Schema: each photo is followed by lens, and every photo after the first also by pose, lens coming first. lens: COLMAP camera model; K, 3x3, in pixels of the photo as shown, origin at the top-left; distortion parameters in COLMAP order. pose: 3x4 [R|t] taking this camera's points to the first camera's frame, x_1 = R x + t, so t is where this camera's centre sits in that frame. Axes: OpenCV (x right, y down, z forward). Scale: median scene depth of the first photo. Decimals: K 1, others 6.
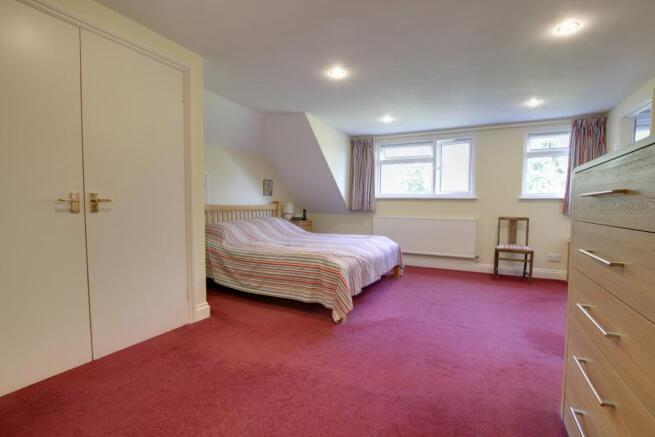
lens RADIAL K [[306.9, 0, 327.5], [0, 306.9, 218.5], [0, 0, 1]] dist [-0.001736, -0.000296]
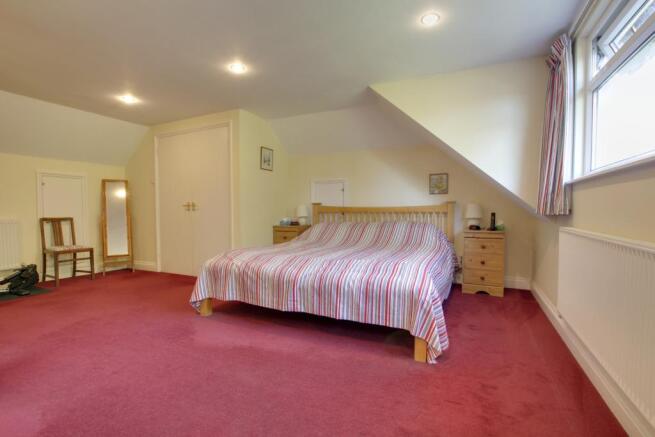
lens RADIAL K [[306.9, 0, 327.5], [0, 306.9, 218.5], [0, 0, 1]] dist [-0.001736, -0.000296]
pose [[0.023110, 0.023880, -0.999448, 0.650848], [-0.038375, 0.998999, 0.022982, -0.020495], [0.998996, 0.037823, 0.024003, 0.752758]]
